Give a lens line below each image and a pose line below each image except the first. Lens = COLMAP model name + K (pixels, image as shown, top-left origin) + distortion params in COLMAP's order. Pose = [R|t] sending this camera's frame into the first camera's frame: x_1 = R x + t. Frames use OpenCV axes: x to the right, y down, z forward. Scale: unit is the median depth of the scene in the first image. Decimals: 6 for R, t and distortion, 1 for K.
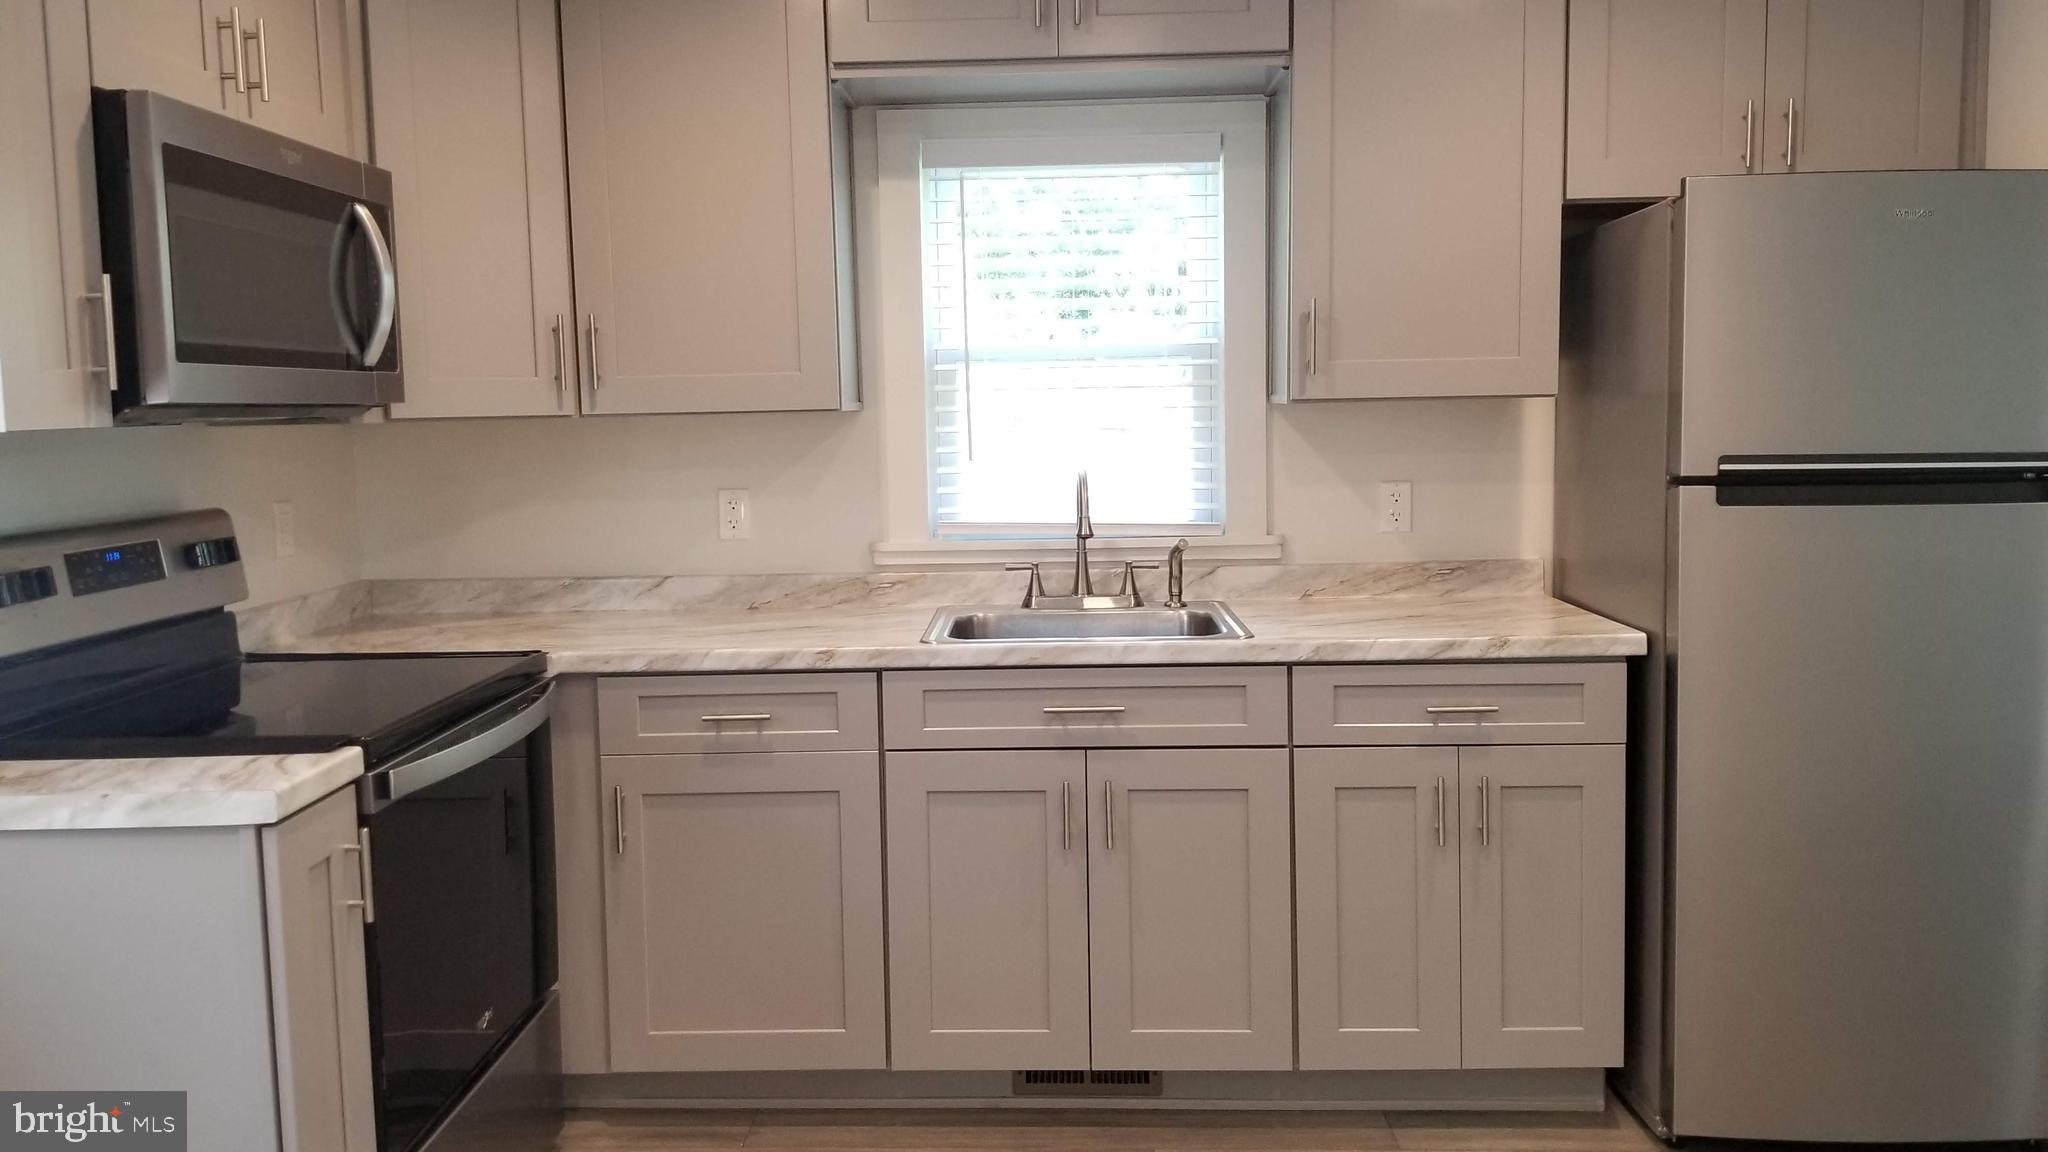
lens RADIAL K [[1587.1, 0, 1026.5], [0, 1587.1, 555.6], [0, 0, 1]] dist [0.084141, -0.175461]
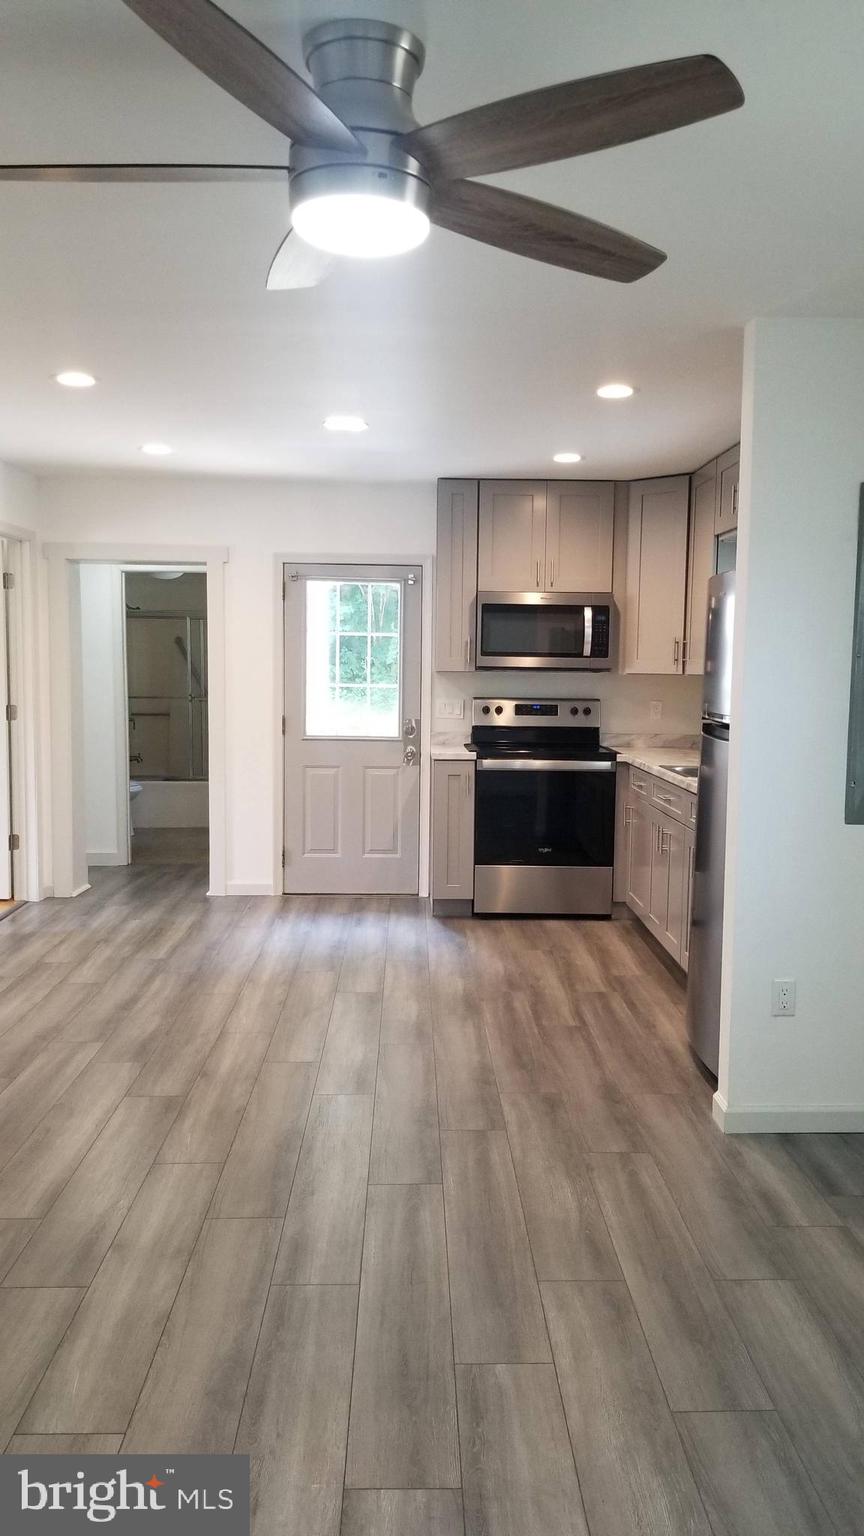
lens RADIAL K [[1190.4, 0, 459.3], [0, 1190.4, 788.7], [0, 0, 1]] dist [0.084141, -0.175461]
pose [[0.069990, 0.125652, -0.989602, 1.834544], [-0.115068, 0.986430, 0.117111, -0.097215], [0.990889, 0.105675, 0.083499, 0.517826]]
